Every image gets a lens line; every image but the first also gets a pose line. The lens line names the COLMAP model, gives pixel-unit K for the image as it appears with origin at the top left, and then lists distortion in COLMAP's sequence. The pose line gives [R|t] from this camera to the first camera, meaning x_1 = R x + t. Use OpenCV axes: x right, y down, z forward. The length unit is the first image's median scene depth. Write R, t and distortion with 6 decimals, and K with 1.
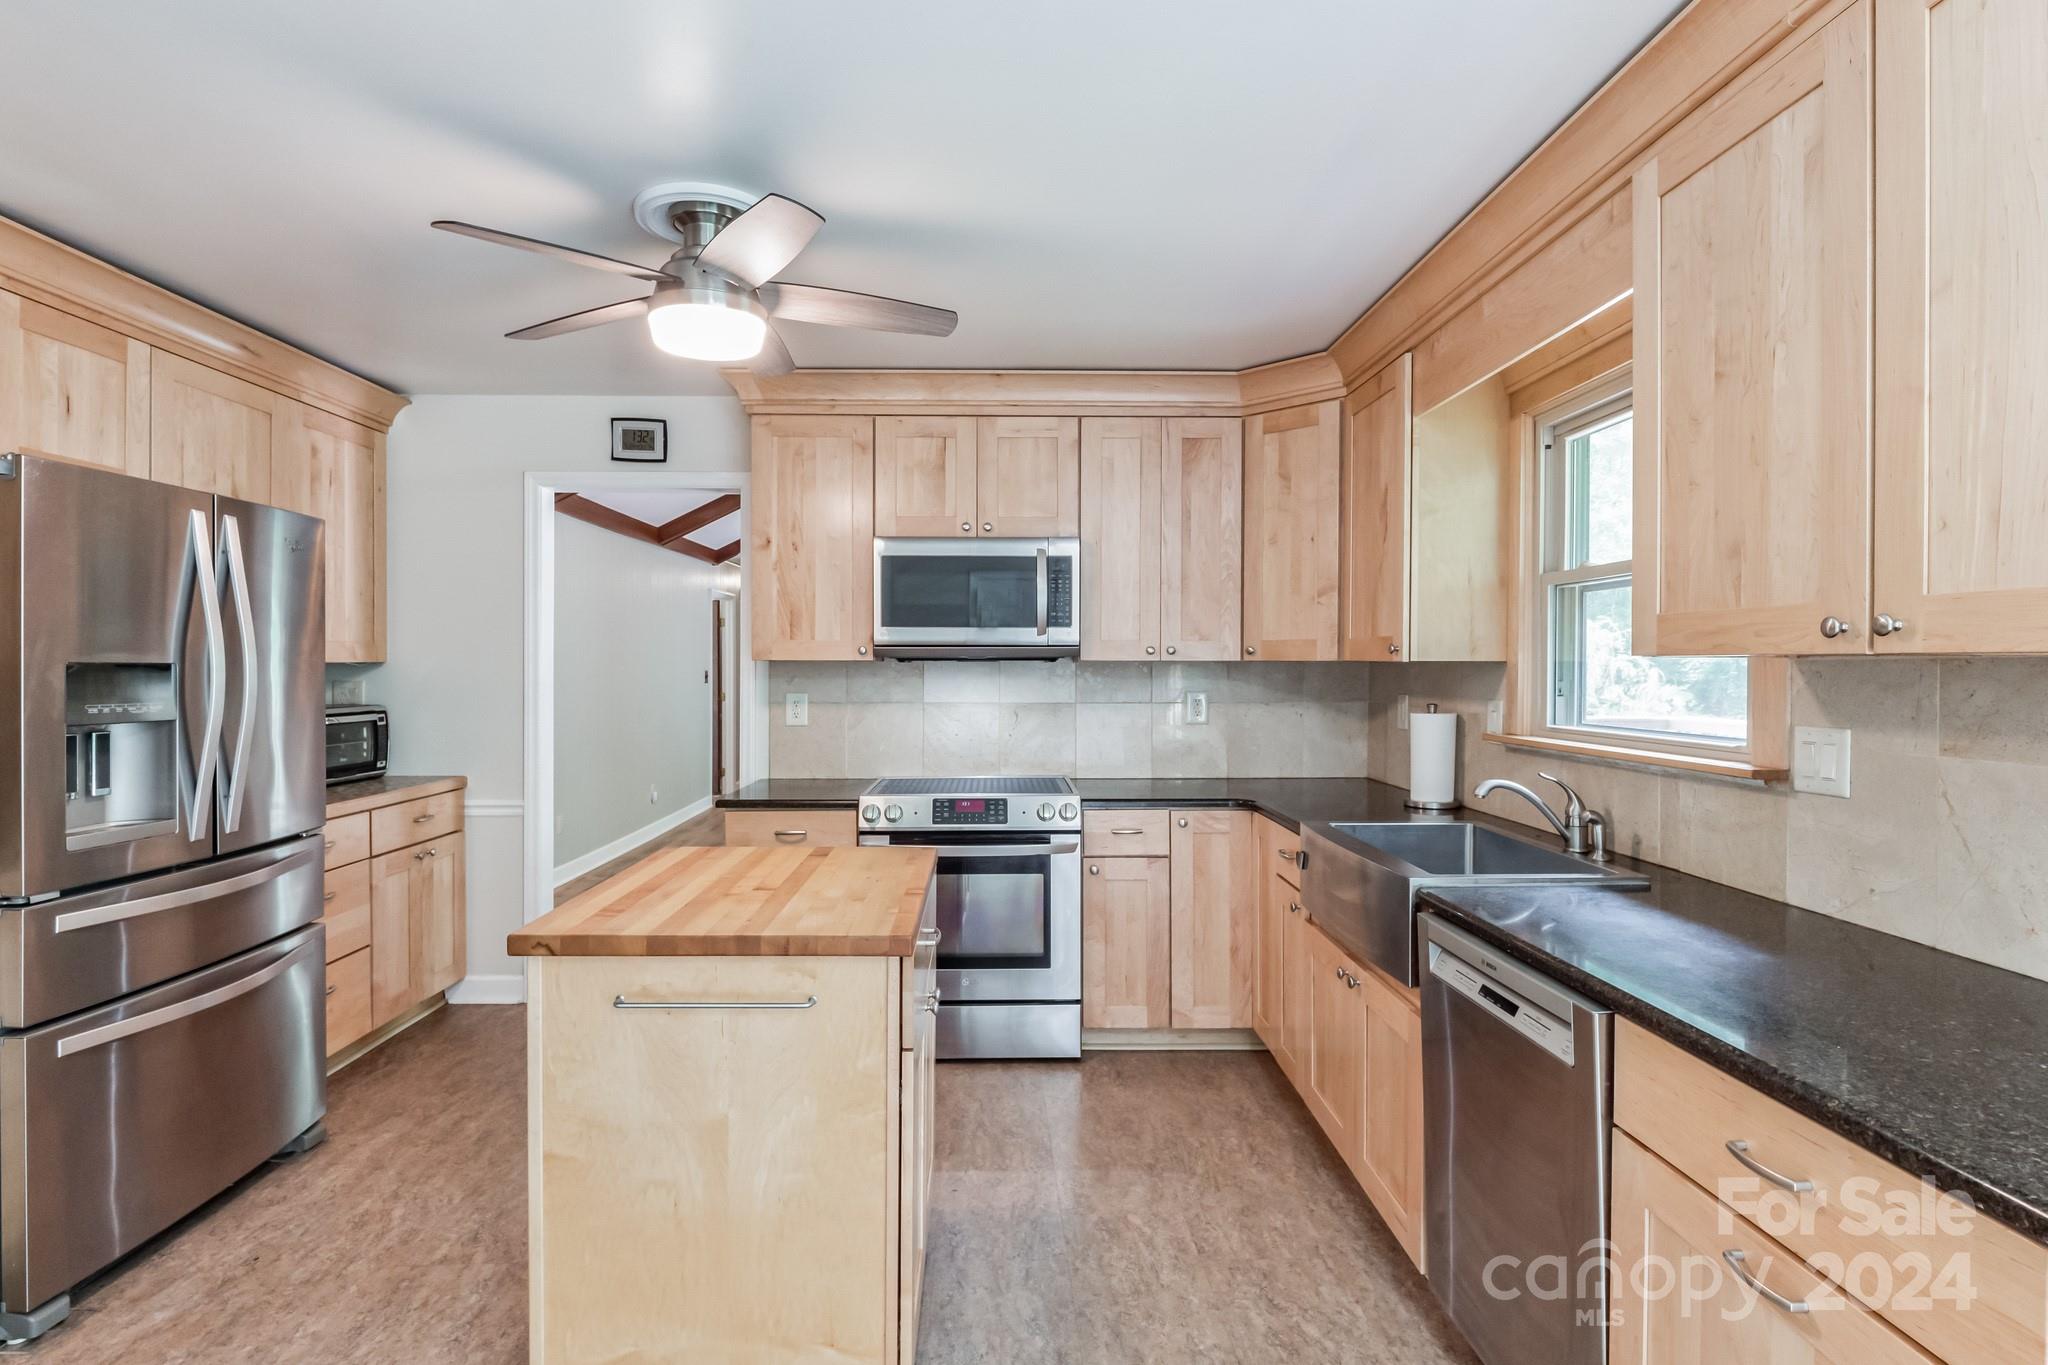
lens RADIAL K [[1013.1, 0, 1017.6], [0, 1013.1, 676.6], [0, 0, 1]] dist [-0.003978, -0.003526]
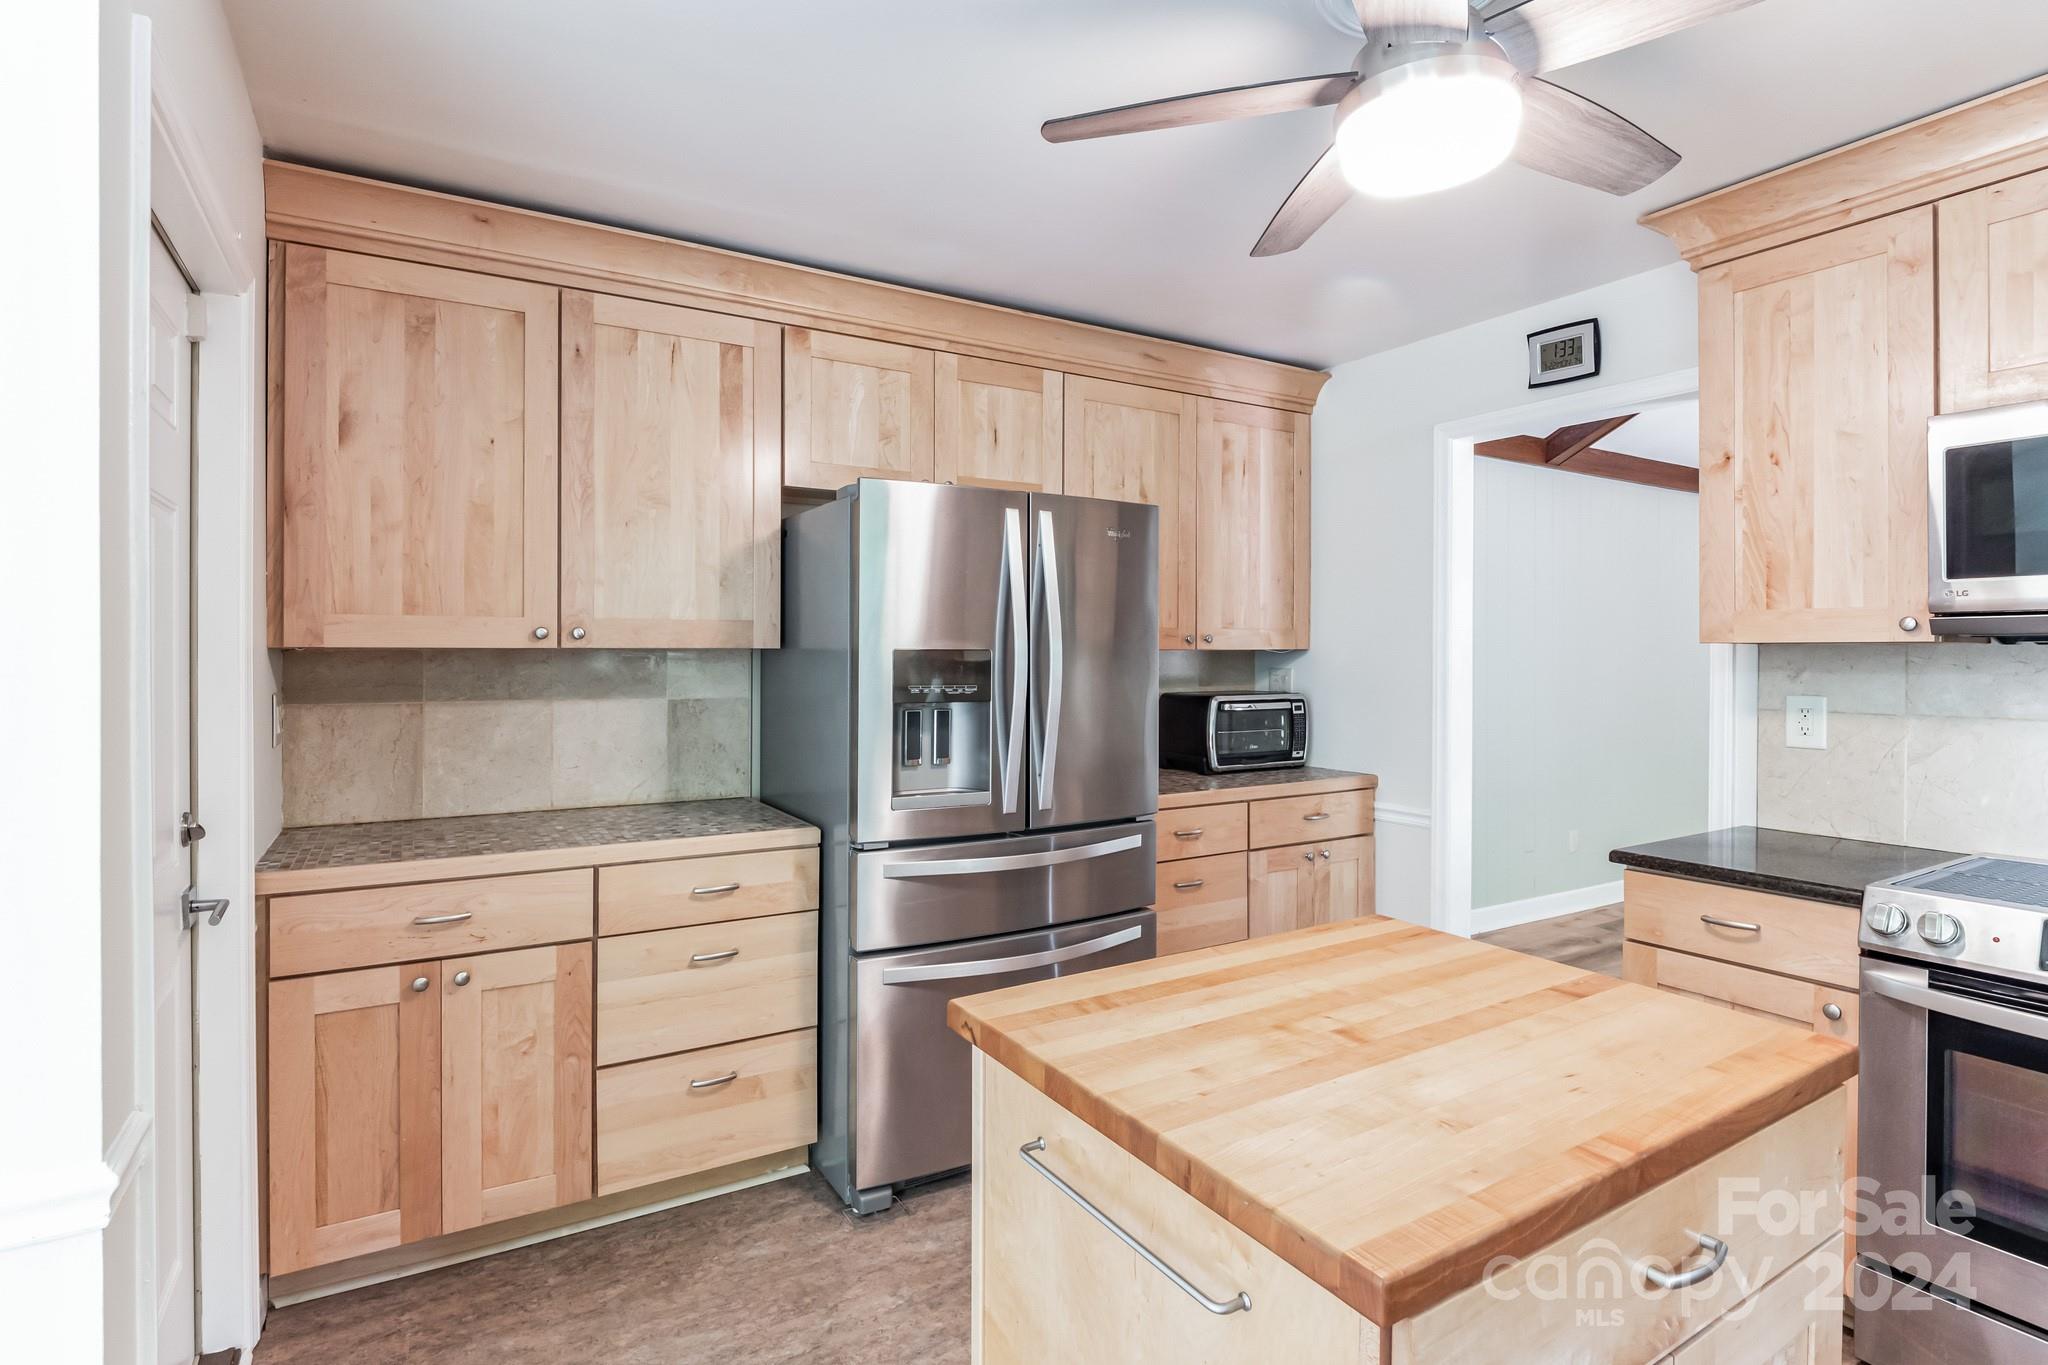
lens RADIAL K [[1013.1, 0, 1022.1], [0, 1013.1, 653.4], [0, 0, 1]] dist [-0.003978, -0.003526]
pose [[0.500790, -0.001429, -0.865568, 0.084146], [-0.009019, 0.999936, -0.006869, -0.001208], [0.865522, 0.011247, 0.500745, 0.293854]]
